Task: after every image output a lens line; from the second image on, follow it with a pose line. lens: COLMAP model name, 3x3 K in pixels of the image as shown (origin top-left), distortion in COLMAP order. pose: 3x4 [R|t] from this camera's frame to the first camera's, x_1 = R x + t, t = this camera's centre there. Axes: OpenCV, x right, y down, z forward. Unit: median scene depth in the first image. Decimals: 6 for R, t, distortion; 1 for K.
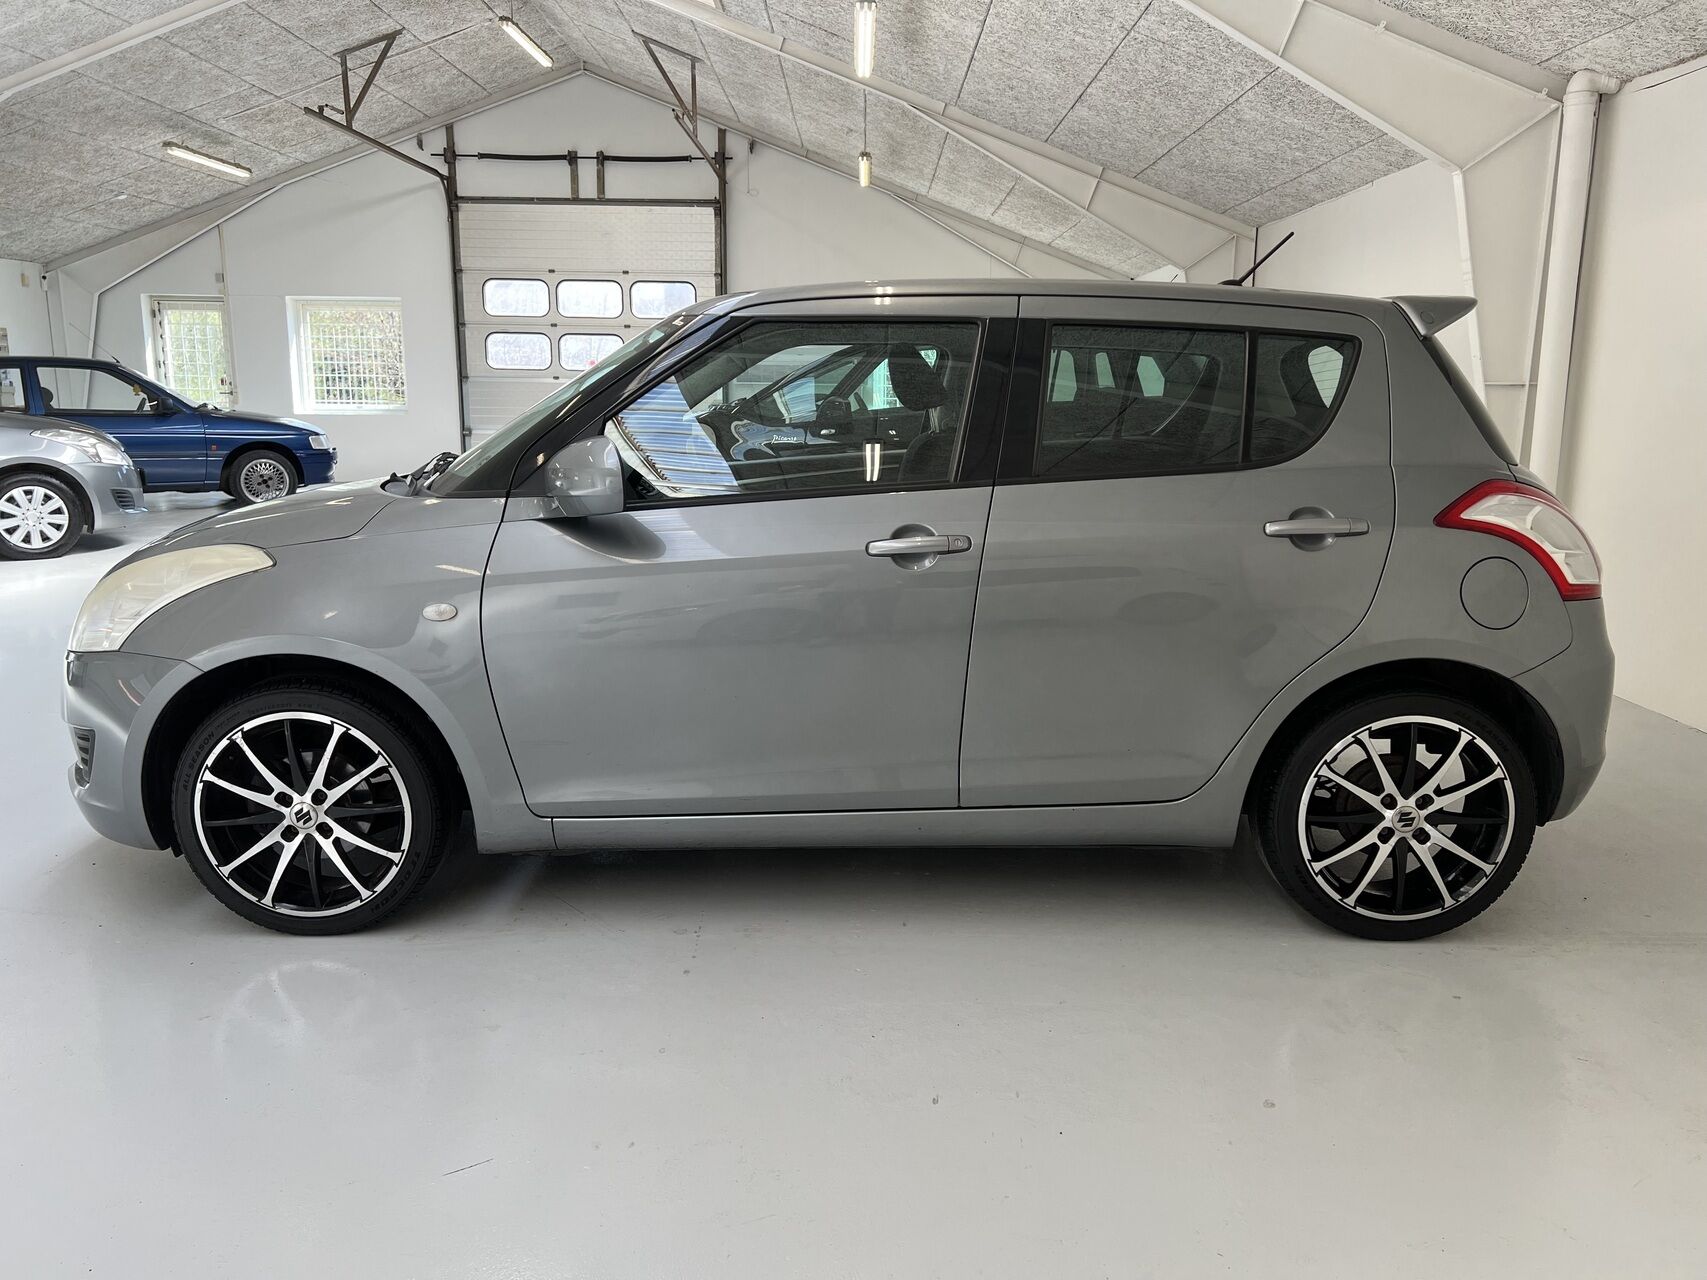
lens RADIAL K [[1271.4, 0, 853.5], [0, 1271.4, 640.0], [0, 0, 1]] dist [0.064074, -0.081542]
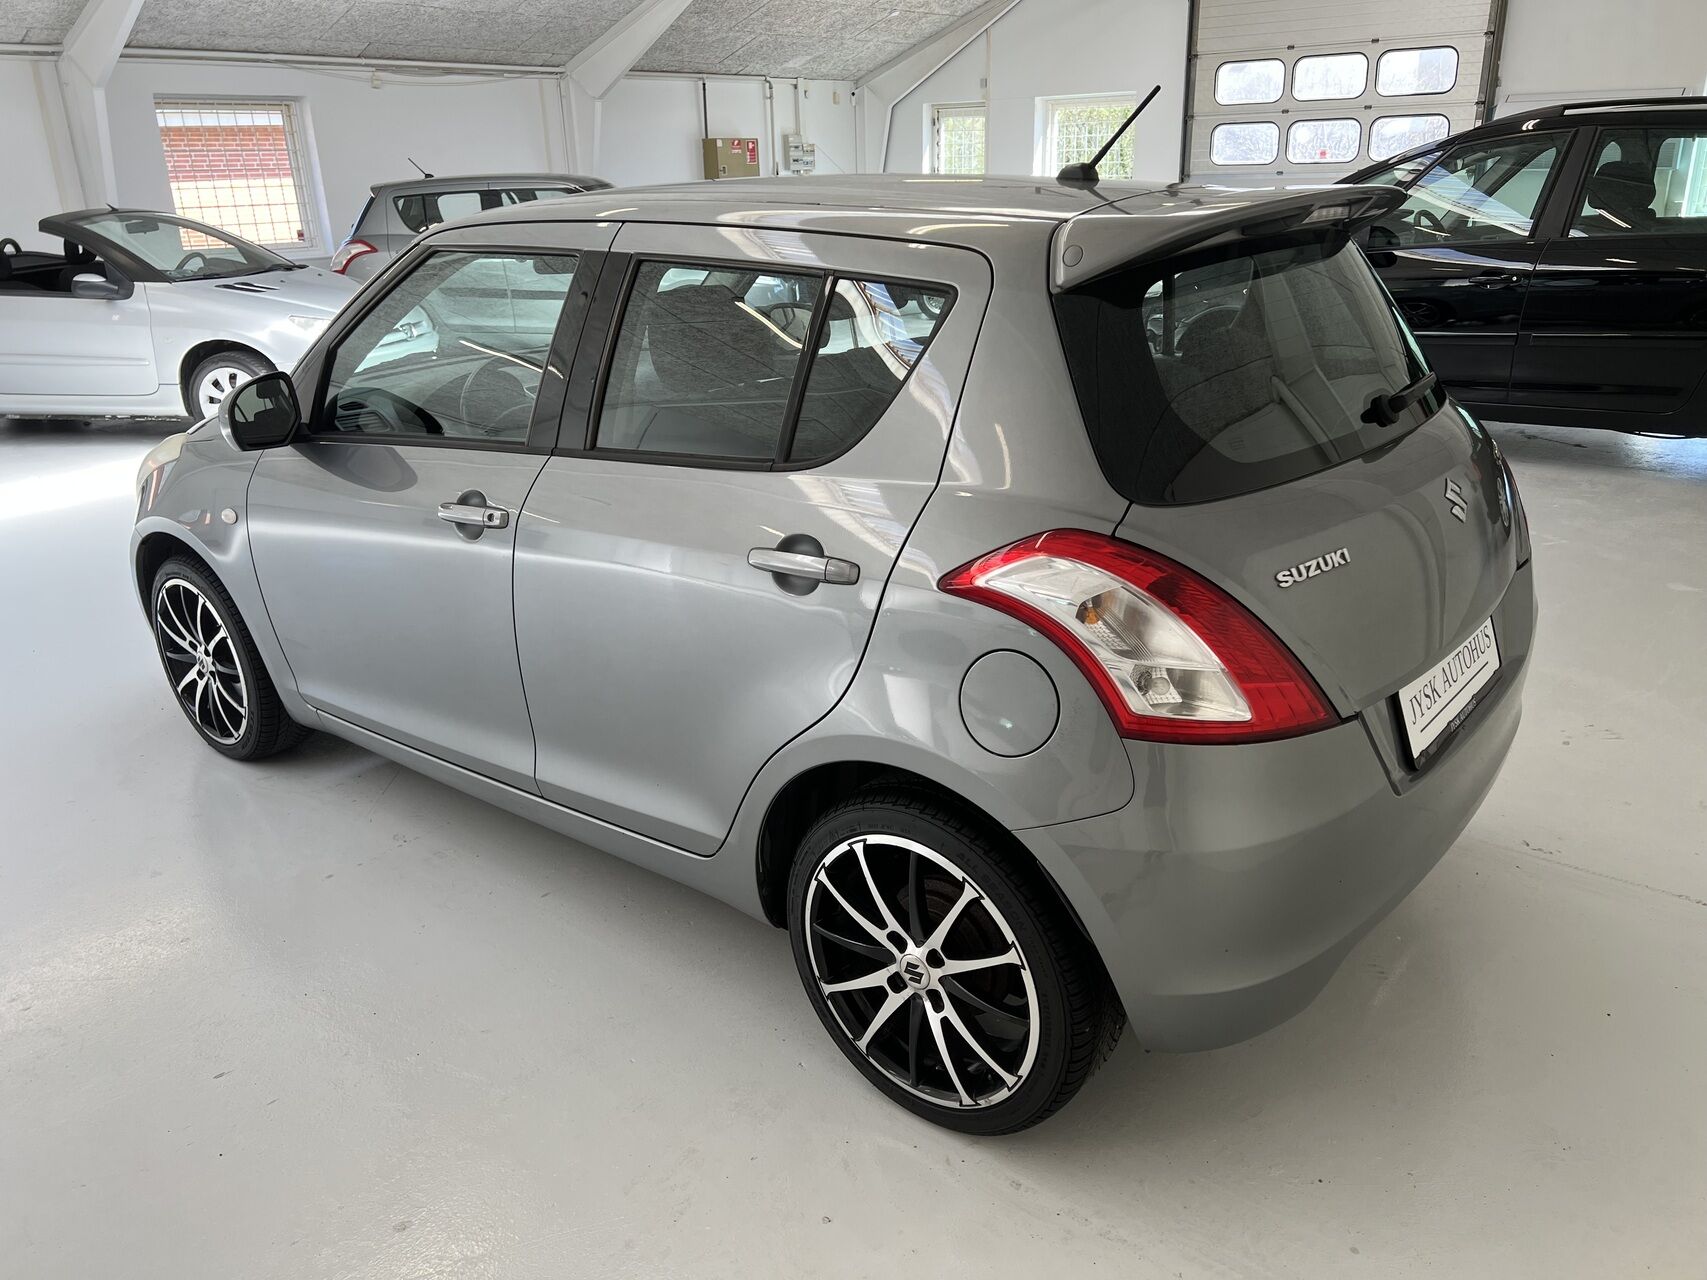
lens RADIAL K [[1271.4, 0, 853.5], [0, 1271.4, 640.0], [0, 0, 1]] dist [0.064074, -0.081542]
pose [[0.776468, 0.192037, -0.600182, 0.145142], [-0.090585, 0.976557, 0.195272, -0.033277], [0.623612, -0.097255, 0.775661, 0.077972]]
